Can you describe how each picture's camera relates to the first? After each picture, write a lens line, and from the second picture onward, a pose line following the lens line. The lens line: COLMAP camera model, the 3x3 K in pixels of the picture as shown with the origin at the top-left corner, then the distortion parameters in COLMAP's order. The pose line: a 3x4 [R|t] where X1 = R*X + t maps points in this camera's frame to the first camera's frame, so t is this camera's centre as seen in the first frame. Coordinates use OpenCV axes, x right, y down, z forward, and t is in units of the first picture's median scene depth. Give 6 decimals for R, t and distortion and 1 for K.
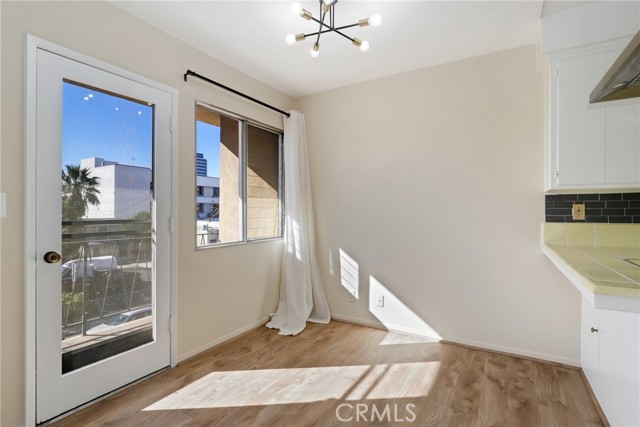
lens RADIAL K [[300.0, 0, 322.6], [0, 300.0, 212.3], [0, 0, 1]] dist [-0.010398, 0.000286]
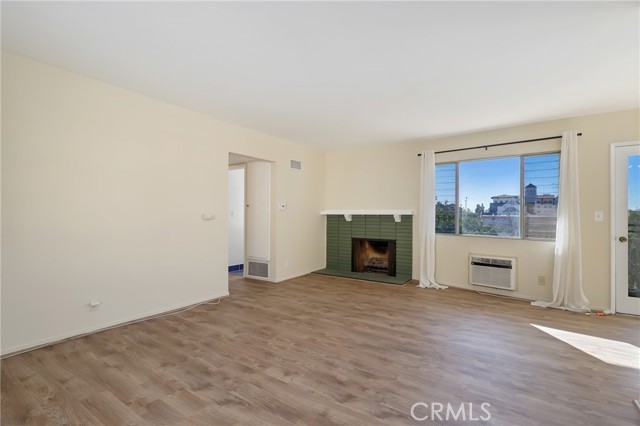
lens RADIAL K [[300.0, 0, 322.6], [0, 300.0, 211.8], [0, 0, 1]] dist [-0.010398, 0.000286]
pose [[-0.050443, -0.018453, -0.998556, 0.712715], [-0.013359, 0.999752, -0.017801, 0.007947], [0.998638, 0.012442, -0.050677, -0.564928]]
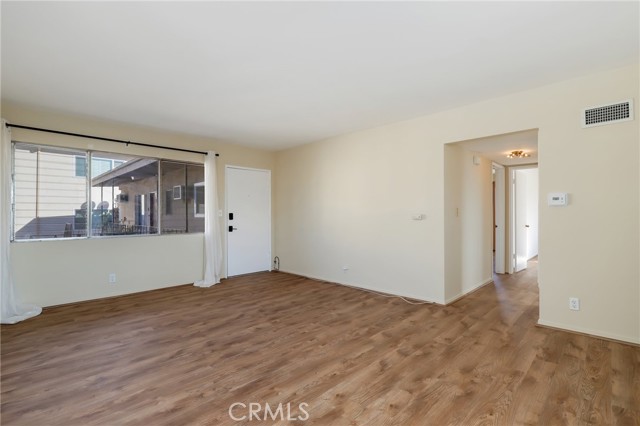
lens RADIAL K [[300.0, 0, 322.6], [0, 300.0, 211.8], [0, 0, 1]] dist [-0.010398, 0.000286]
pose [[-0.972751, -0.001057, 0.231849, -0.404806], [-0.002192, 0.999987, -0.004635, -0.000997], [-0.231841, -0.005017, -0.972741, 0.214227]]
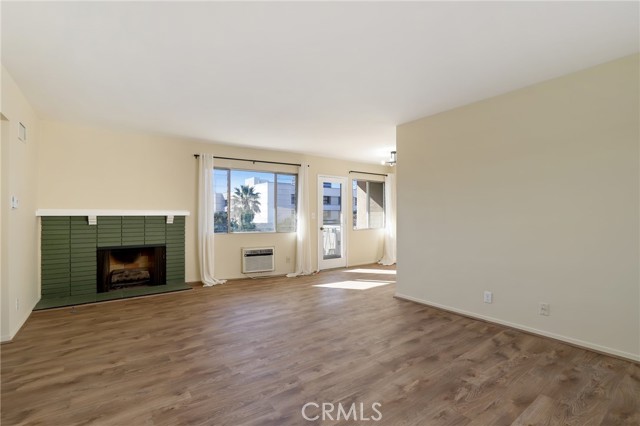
lens RADIAL K [[294.4, 0, 325.2], [0, 294.4, 215.1], [0, 0, 1]] dist [-0.010788, 0.000174]
pose [[0.925995, -0.009120, -0.377425, 0.307790], [0.005321, 0.999924, -0.011108, 0.006798], [0.377498, 0.008277, 0.925973, -1.325665]]
